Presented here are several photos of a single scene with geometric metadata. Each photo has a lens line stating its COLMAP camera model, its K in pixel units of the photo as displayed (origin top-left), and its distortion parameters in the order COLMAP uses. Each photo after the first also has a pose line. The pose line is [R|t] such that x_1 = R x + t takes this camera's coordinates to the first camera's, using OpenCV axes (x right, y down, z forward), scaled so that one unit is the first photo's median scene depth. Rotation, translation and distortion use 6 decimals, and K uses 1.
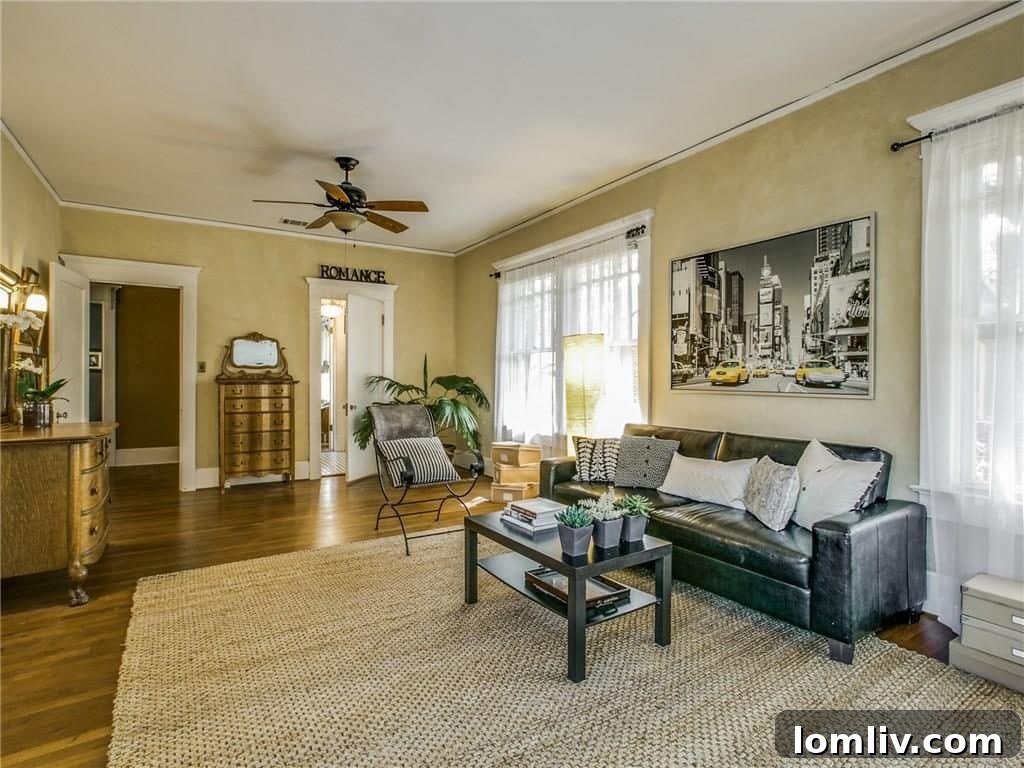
lens RADIAL K [[527.7, 0, 511.7], [0, 527.7, 377.3], [0, 0, 1]] dist [-0.003930, -0.000308]
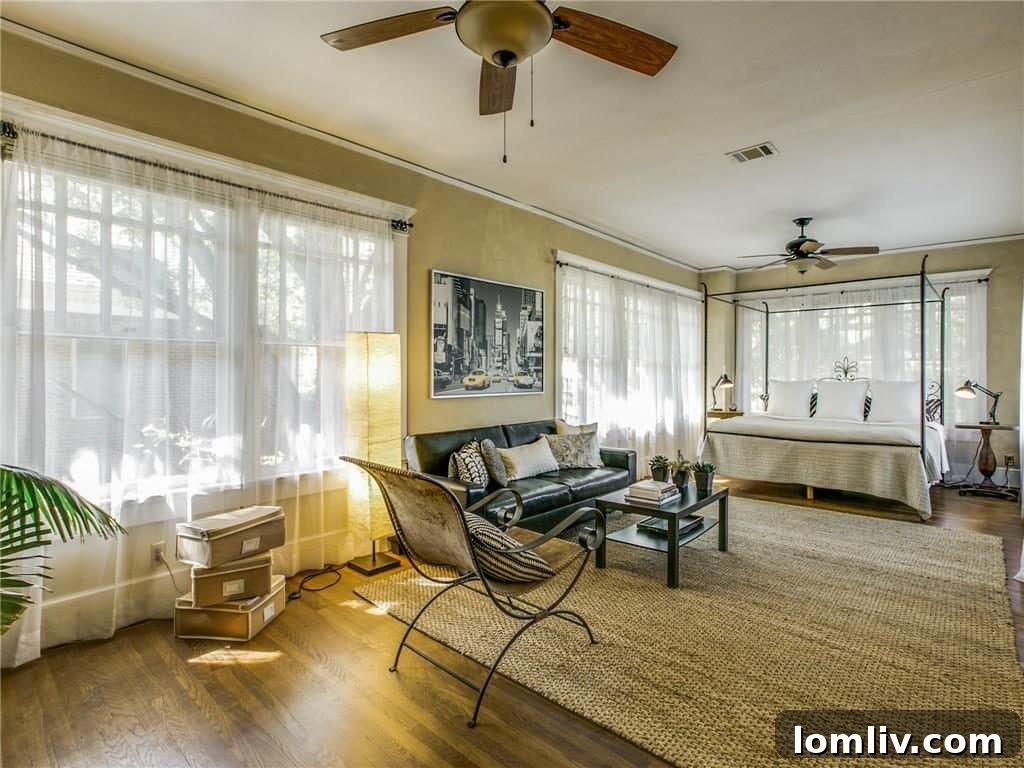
lens RADIAL K [[527.7, 0, 511.2], [0, 527.7, 378.6], [0, 0, 1]] dist [-0.003930, -0.000308]
pose [[-0.249783, -0.002368, 0.968299, -0.811884], [0.009546, 0.999942, 0.004908, -0.015403], [-0.968255, 0.010469, -0.249746, 1.220216]]
